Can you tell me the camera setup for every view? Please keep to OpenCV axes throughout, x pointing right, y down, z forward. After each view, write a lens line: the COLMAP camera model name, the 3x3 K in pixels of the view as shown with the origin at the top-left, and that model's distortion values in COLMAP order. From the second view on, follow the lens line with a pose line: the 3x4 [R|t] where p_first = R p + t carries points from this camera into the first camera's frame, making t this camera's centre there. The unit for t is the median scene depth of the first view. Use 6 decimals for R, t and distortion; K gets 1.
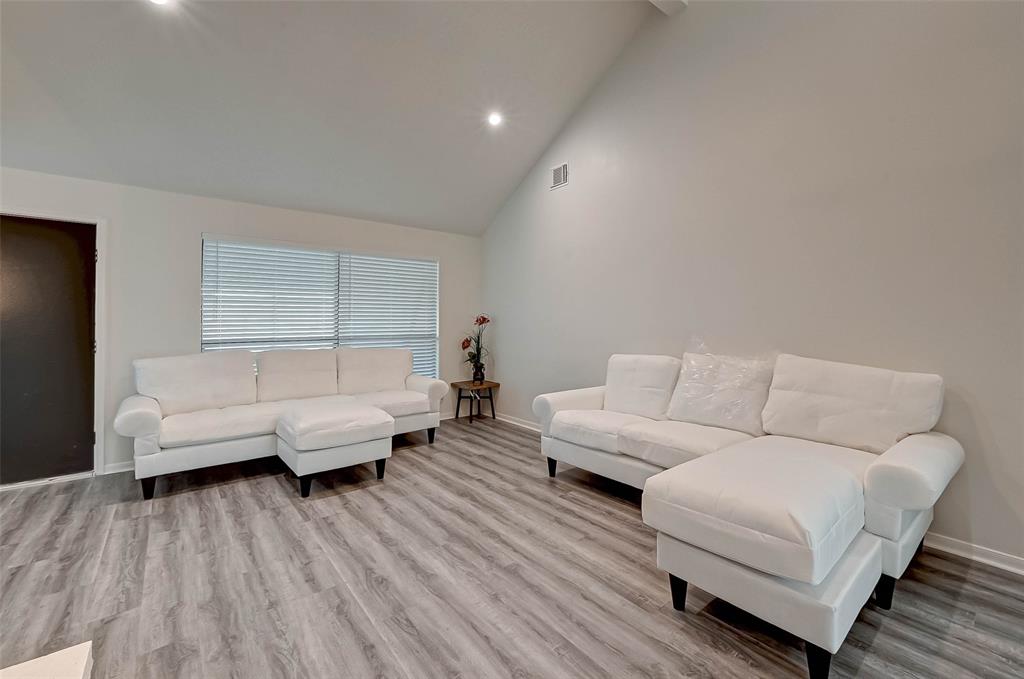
lens RADIAL K [[435.9, 0, 548.7], [0, 435.9, 320.1], [0, 0, 1]] dist [0.000250, 0.000448]
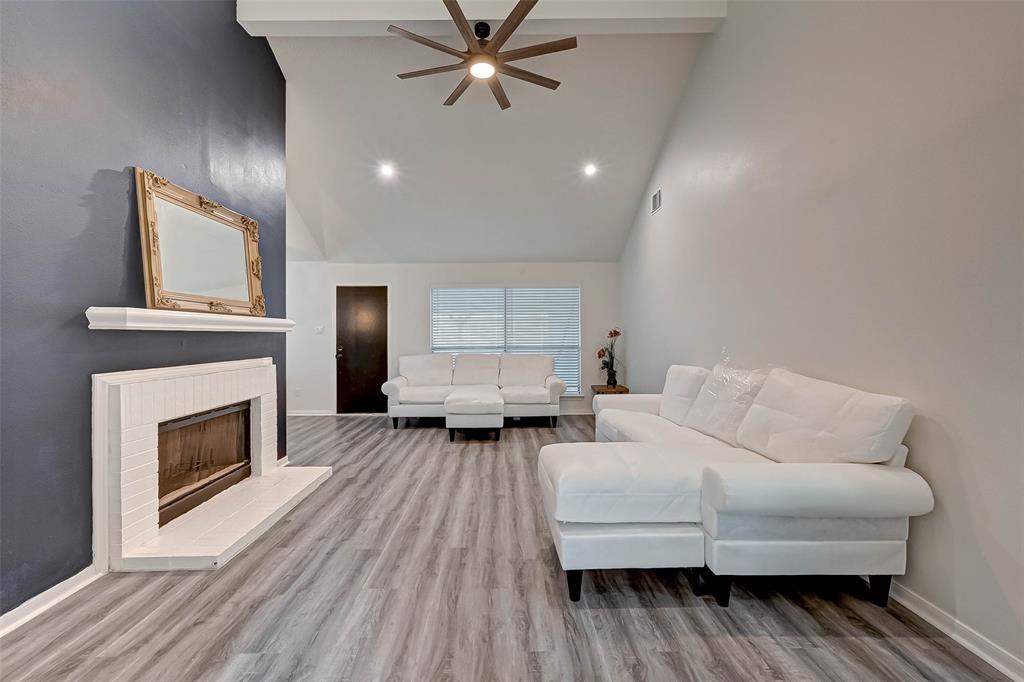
lens RADIAL K [[411.9, 0, 495.7], [0, 411.9, 338.4], [0, 0, 1]] dist [0.000135, 0.000120]
pose [[0.749995, -0.000641, -0.661443, 0.704155], [0.009782, 0.999901, 0.010123, -0.001738], [0.661371, -0.014062, 0.749927, -0.071773]]
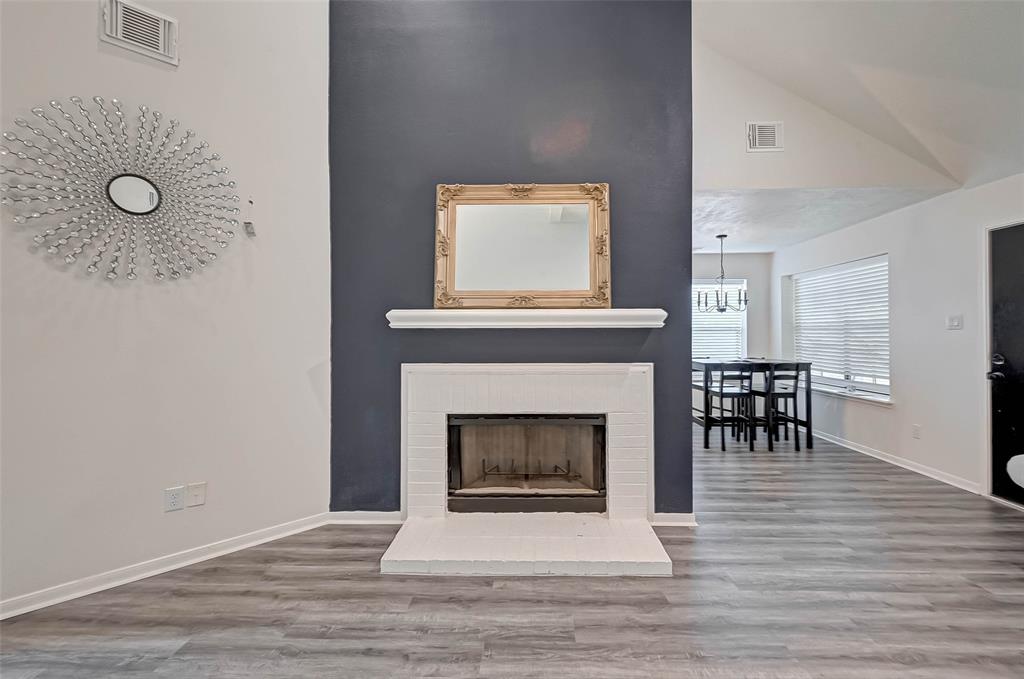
lens RADIAL K [[417.9, 0, 527.3], [0, 417.9, 339.7], [0, 0, 1]] dist [0.000016, -0.000118]
pose [[-0.663737, 0.008916, -0.747913, 0.157150], [0.003333, 0.999954, 0.008963, 0.001251], [0.747959, 0.003456, -0.663736, 0.923417]]
